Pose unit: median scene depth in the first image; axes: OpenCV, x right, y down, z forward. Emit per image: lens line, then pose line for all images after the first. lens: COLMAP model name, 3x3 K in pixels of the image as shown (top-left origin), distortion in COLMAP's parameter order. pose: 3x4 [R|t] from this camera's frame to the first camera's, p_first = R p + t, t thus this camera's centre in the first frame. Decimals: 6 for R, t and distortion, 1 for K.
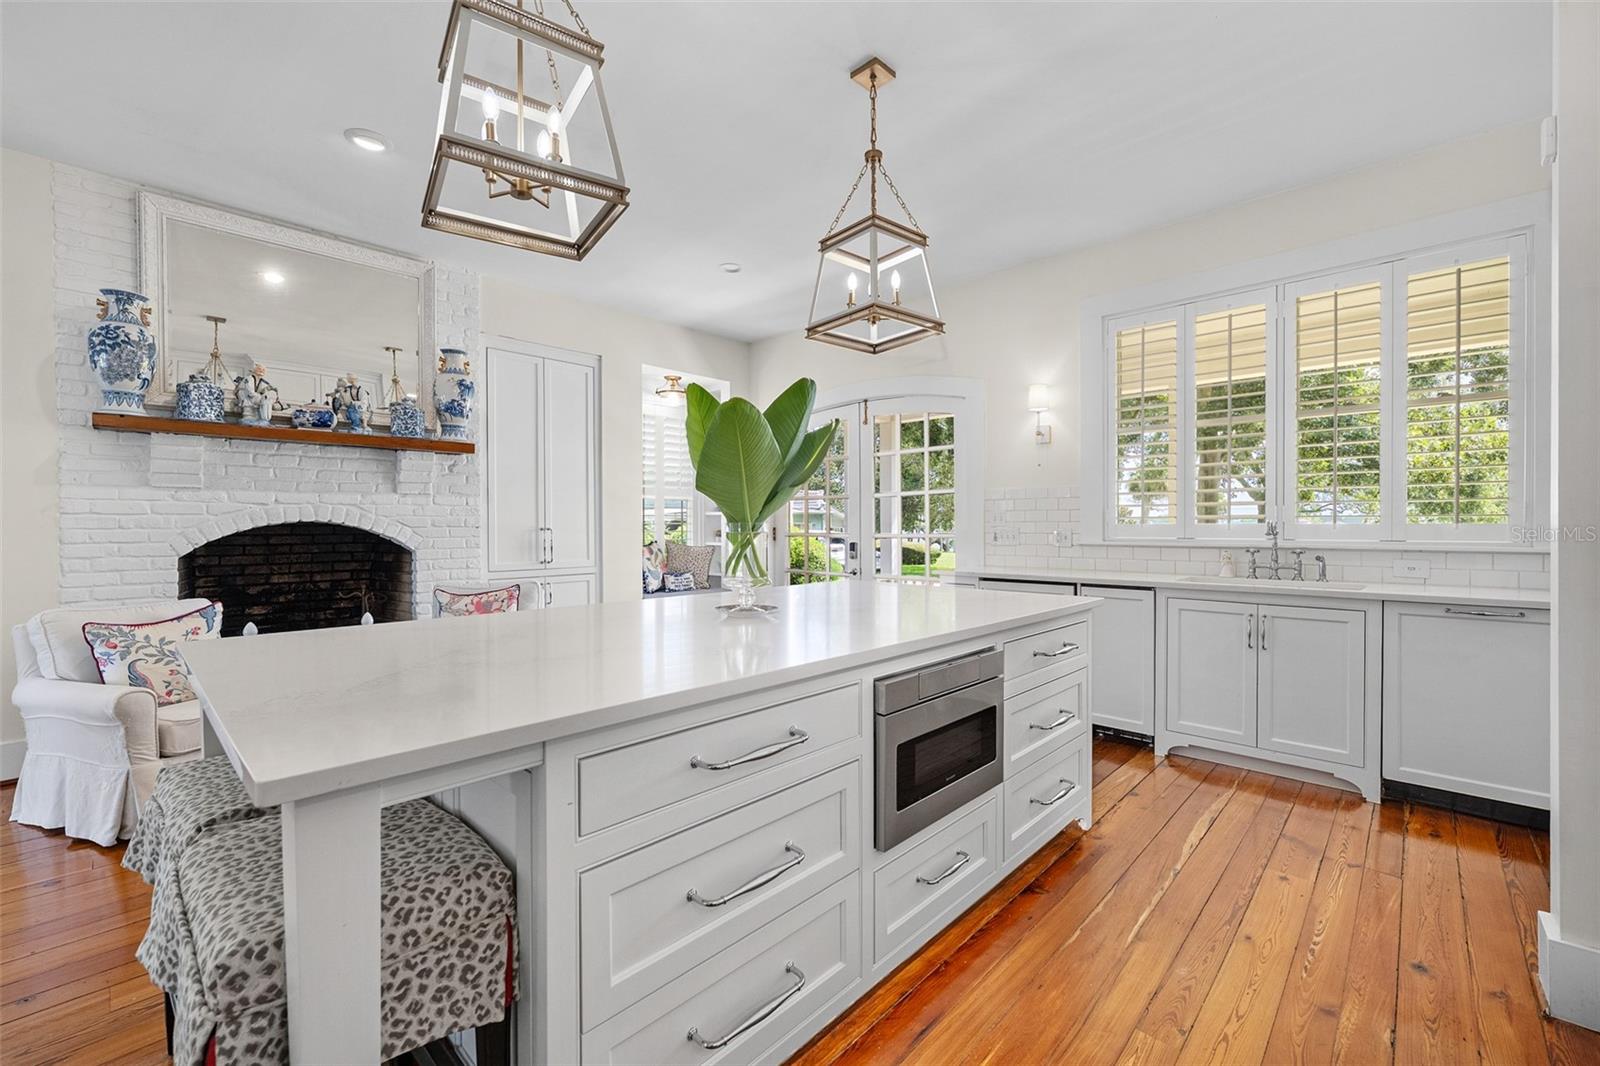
lens RADIAL K [[671.4, 0, 800.0], [0, 671.4, 533.0], [0, 0, 1]] dist [-0.001314, -0.000210]
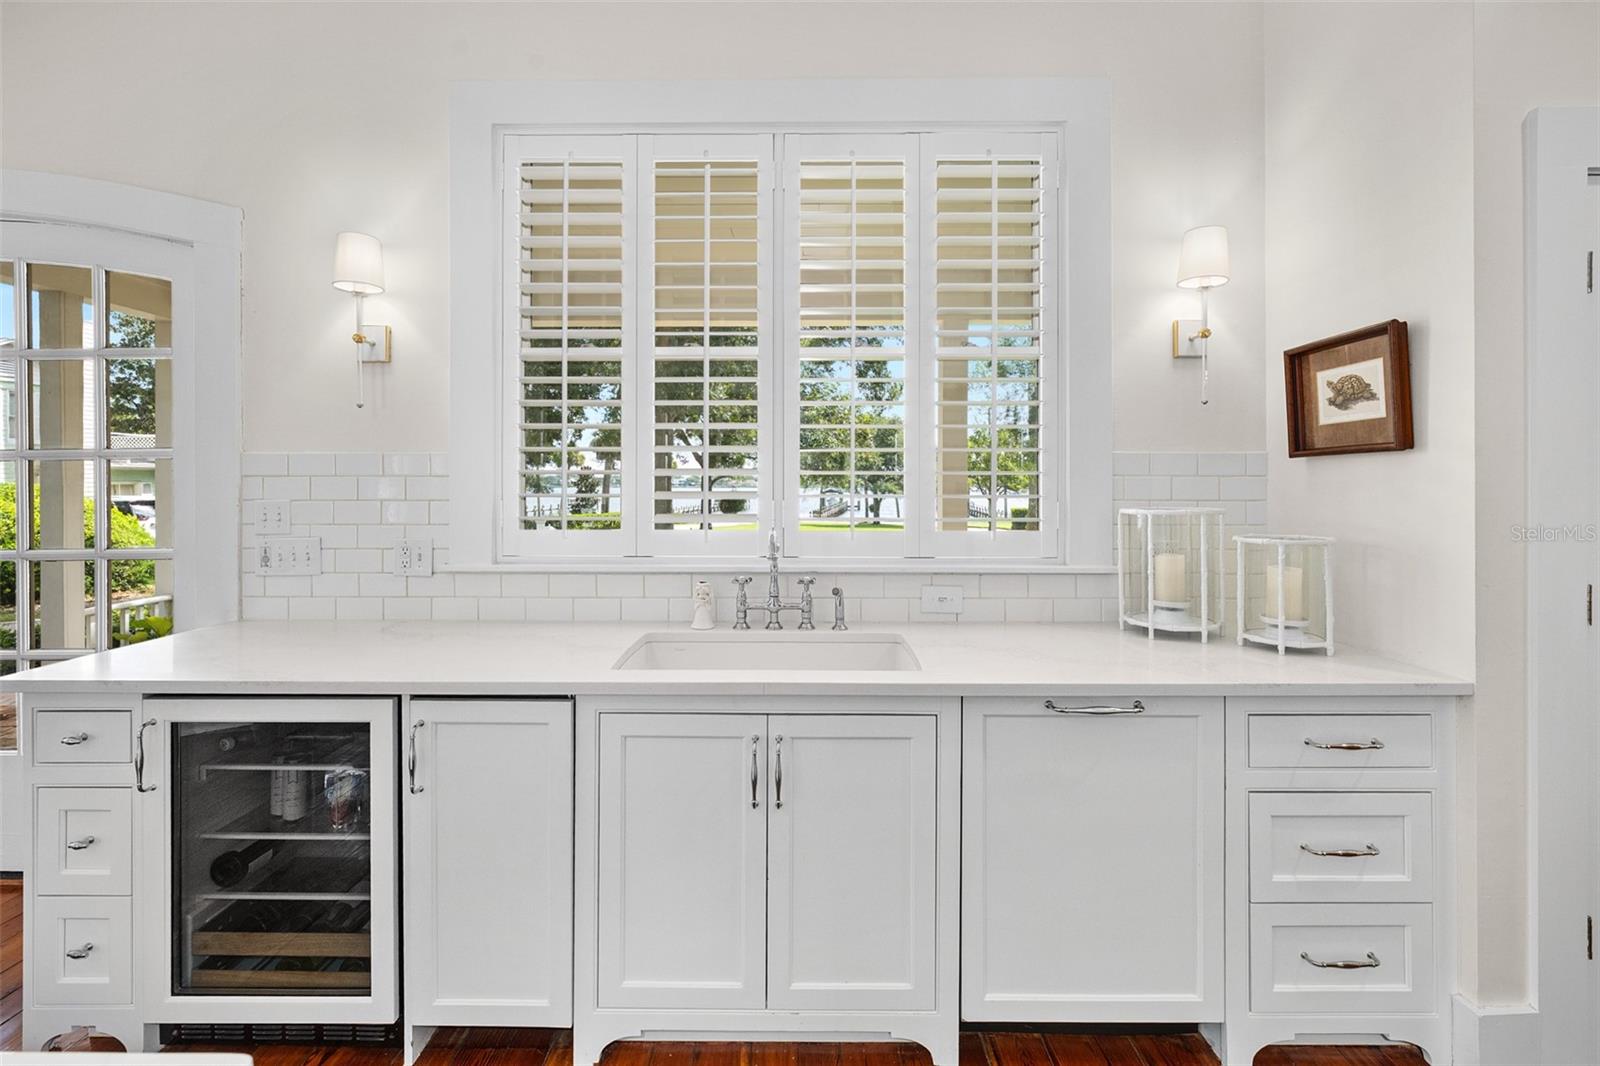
lens RADIAL K [[664.0, 0, 799.9], [0, 664.0, 481.3], [0, 0, 1]] dist [0.000524, 0.000072]
pose [[0.730711, 0.004388, 0.682673, 0.325562], [0.003790, 0.999938, -0.010483, -0.052191], [-0.682677, 0.010247, 0.730649, 0.555524]]
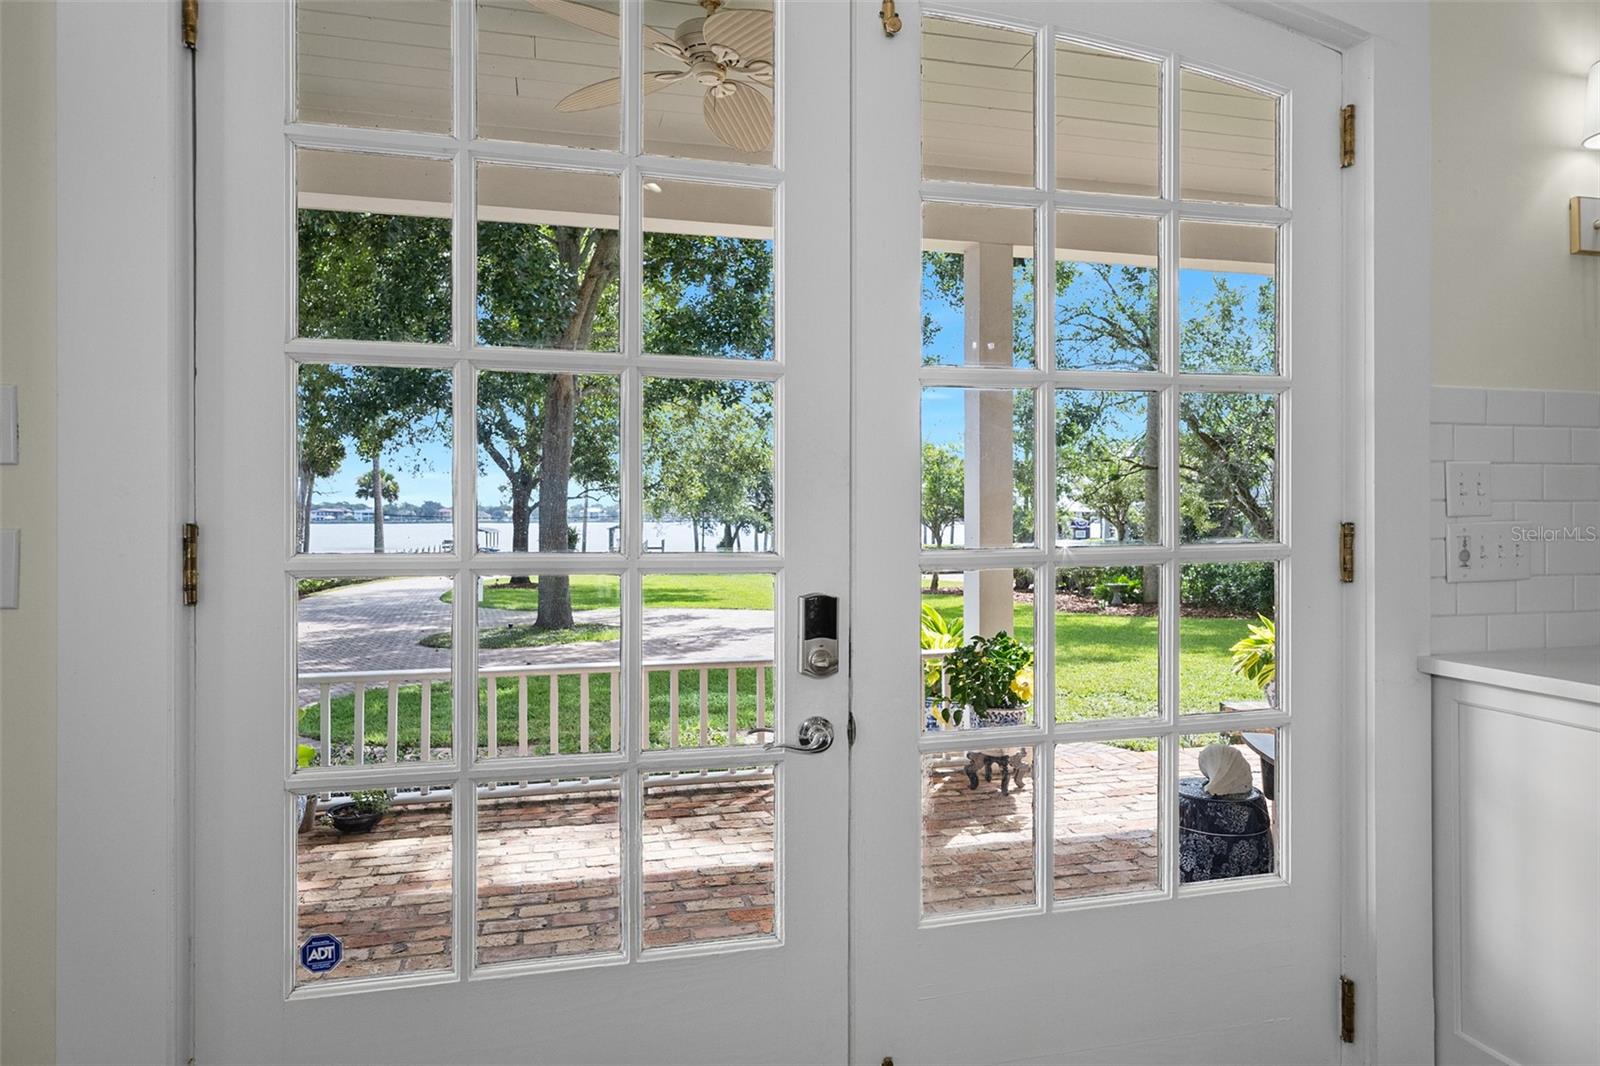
lens RADIAL K [[852.0, 0, 764.3], [0, 852.0, 521.1], [0, 0, 1]] dist [-0.000248, -0.000159]
pose [[0.545267, 0.001745, 0.838260, -0.233723], [0.008451, 0.999936, -0.007579, -0.010540], [-0.838220, 0.011217, 0.545217, 1.379474]]
